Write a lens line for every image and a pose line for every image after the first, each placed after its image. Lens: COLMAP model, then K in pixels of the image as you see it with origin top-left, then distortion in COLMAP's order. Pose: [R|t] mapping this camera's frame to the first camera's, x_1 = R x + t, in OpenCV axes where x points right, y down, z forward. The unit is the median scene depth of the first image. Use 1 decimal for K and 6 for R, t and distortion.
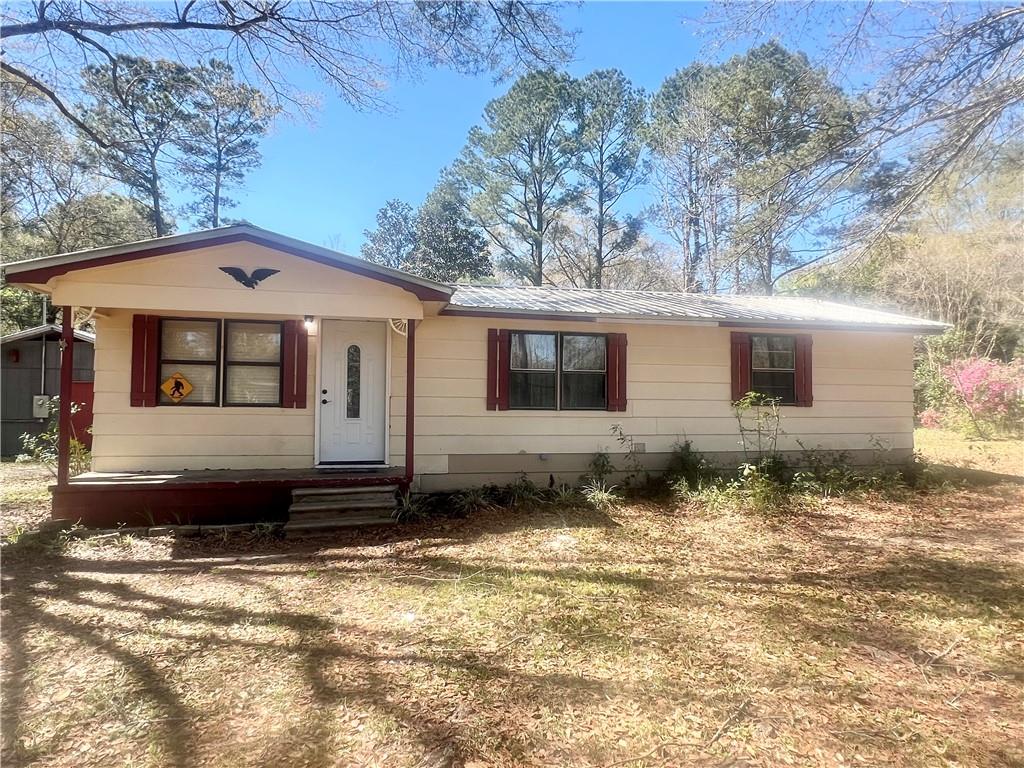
lens RADIAL K [[626.3, 0, 511.8], [0, 626.3, 386.2], [0, 0, 1]] dist [-0.001307, -0.000559]
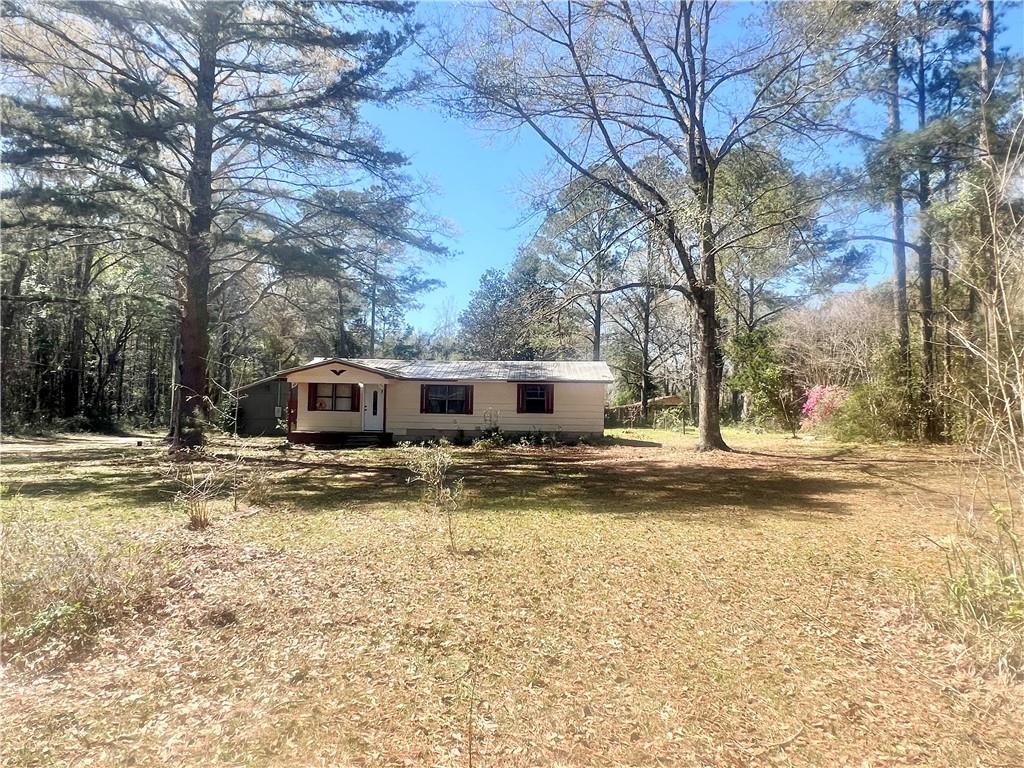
lens RADIAL K [[626.3, 0, 512.4], [0, 626.3, 382.1], [0, 0, 1]] dist [-0.001307, -0.000559]
pose [[0.965209, -0.008829, -0.261330, 1.187952], [0.000921, 0.999538, -0.030367, -0.016909], [0.261477, 0.029070, 0.964772, -1.745794]]
